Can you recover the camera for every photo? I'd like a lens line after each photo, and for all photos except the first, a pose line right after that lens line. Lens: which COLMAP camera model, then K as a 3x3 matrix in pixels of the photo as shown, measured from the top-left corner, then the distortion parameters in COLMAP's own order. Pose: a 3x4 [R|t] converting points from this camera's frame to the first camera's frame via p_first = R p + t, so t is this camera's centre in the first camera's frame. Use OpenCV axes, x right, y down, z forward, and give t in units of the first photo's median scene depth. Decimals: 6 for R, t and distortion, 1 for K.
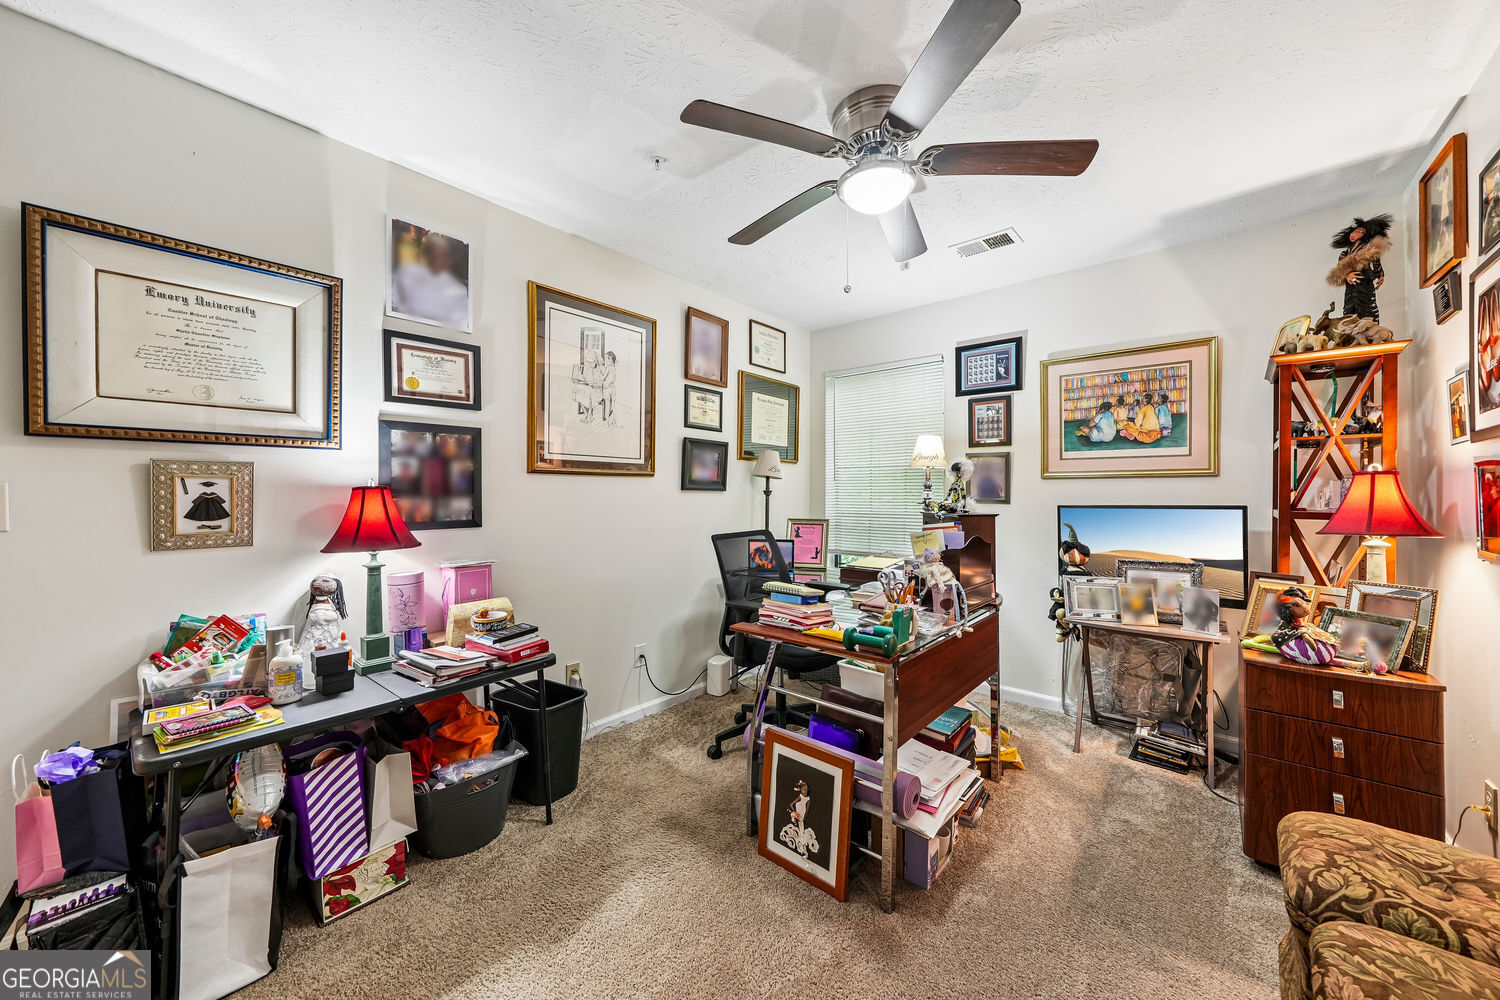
lens RADIAL K [[526.6, 0, 748.4], [0, 526.6, 492.2], [0, 0, 1]] dist [-0.009976, 0.000173]
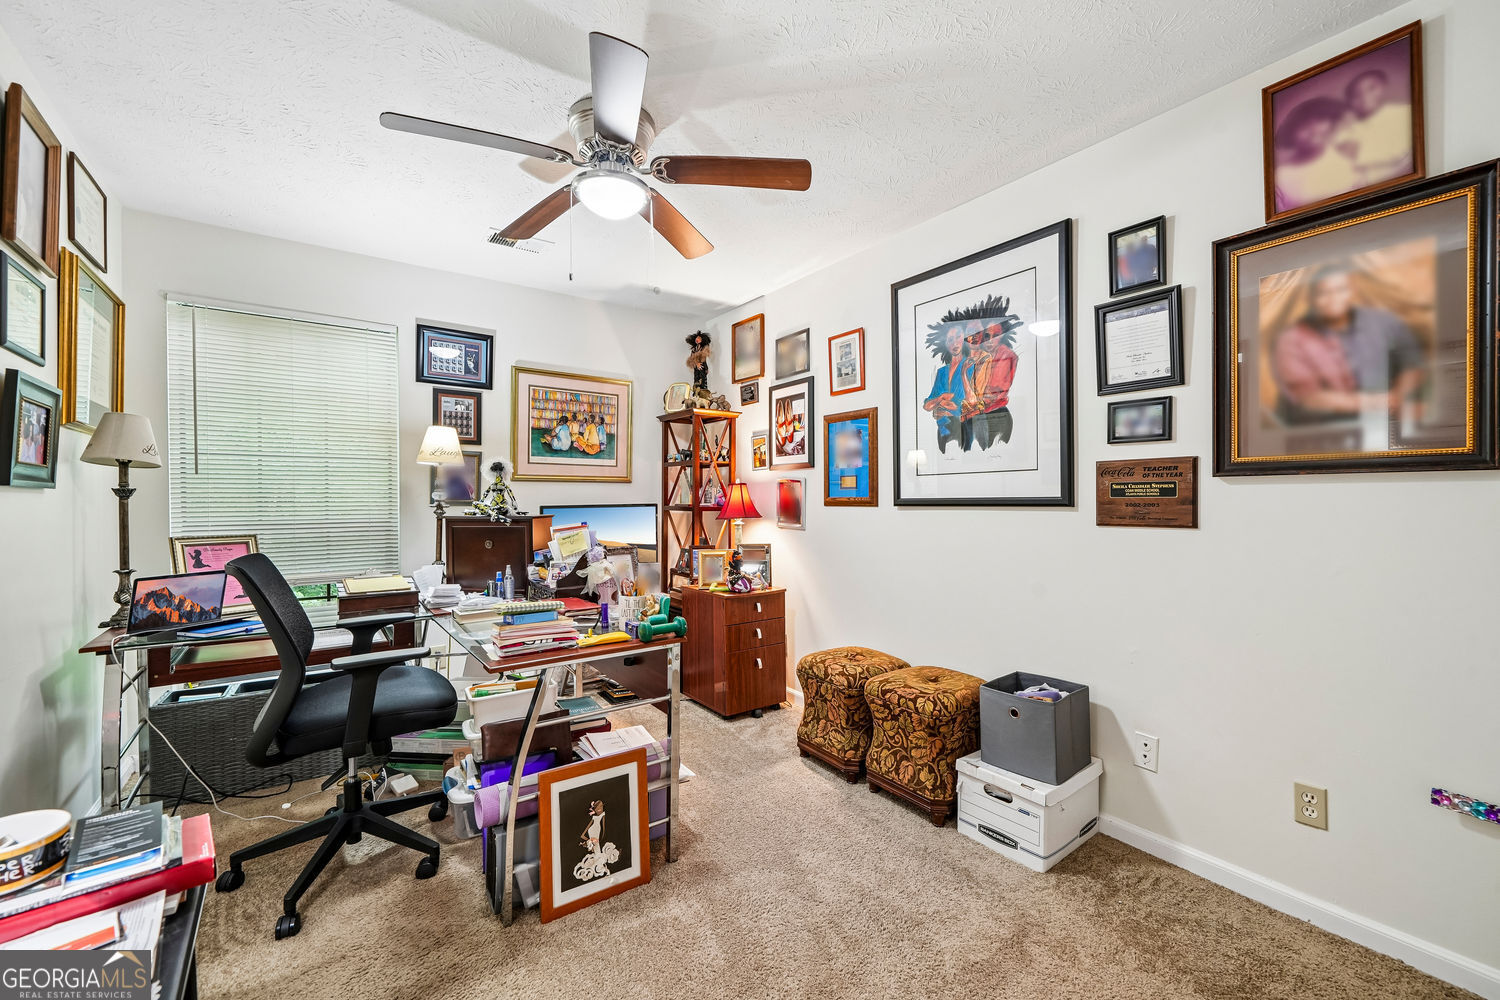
lens RADIAL K [[613.9, 0, 746.6], [0, 613.9, 499.4], [0, 0, 1]] dist [-0.002462, -0.000505]
pose [[0.235059, -0.004928, 0.971969, -0.551129], [-0.003790, 0.999975, 0.005987, 0.002294], [-0.971974, -0.005091, 0.235035, 0.296853]]
